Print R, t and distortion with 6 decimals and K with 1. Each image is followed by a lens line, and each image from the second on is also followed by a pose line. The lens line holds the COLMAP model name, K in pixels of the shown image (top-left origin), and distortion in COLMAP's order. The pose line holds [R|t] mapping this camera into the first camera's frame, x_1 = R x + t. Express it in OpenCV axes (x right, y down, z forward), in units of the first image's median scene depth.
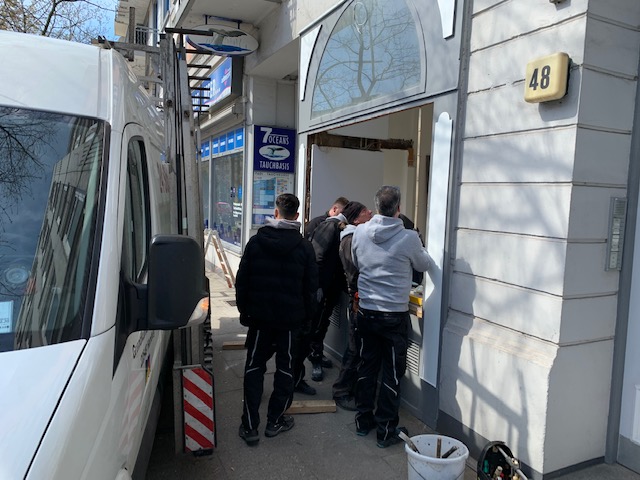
lens RADIAL K [[474.8, 0, 317.9], [0, 474.8, 234.2], [0, 0, 1]] dist [0.004576, -0.003026]
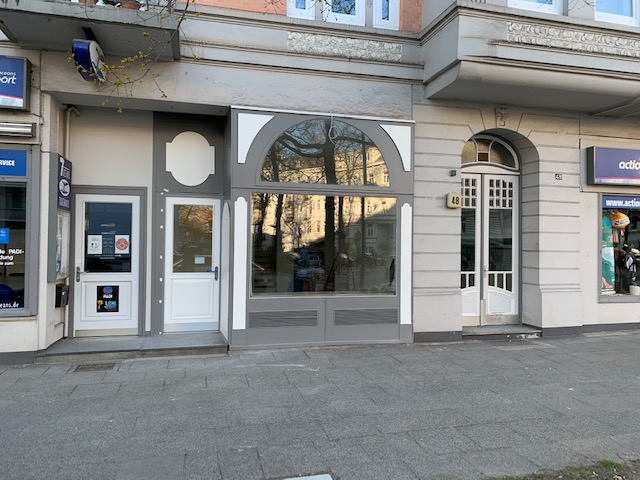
lens RADIAL K [[474.8, 0, 317.9], [0, 474.8, 234.2], [0, 0, 1]] dist [0.004576, -0.003026]
pose [[0.192535, -0.017170, 0.981140, -0.852531], [0.076969, 0.997031, 0.002343, -0.056398], [-0.978267, 0.075066, 0.193285, 0.399553]]
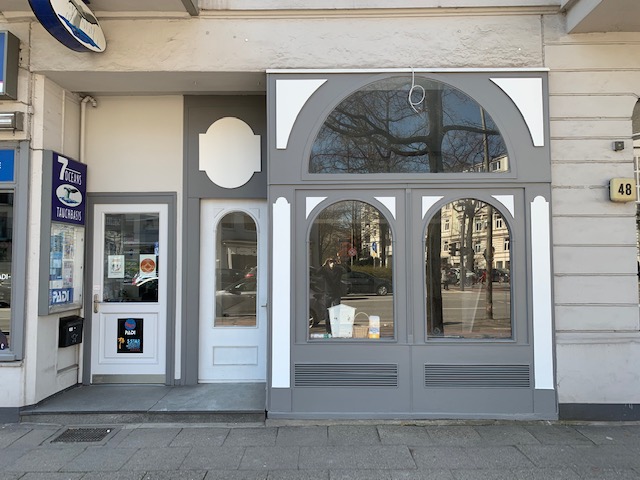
lens RADIAL K [[474.8, 0, 317.9], [0, 474.8, 234.2], [0, 0, 1]] dist [0.004576, -0.003026]
pose [[0.434420, 0.011456, 0.900637, -0.552307], [0.091287, 0.994210, -0.056678, -0.046966], [-0.896072, 0.106839, 0.430859, 0.401688]]
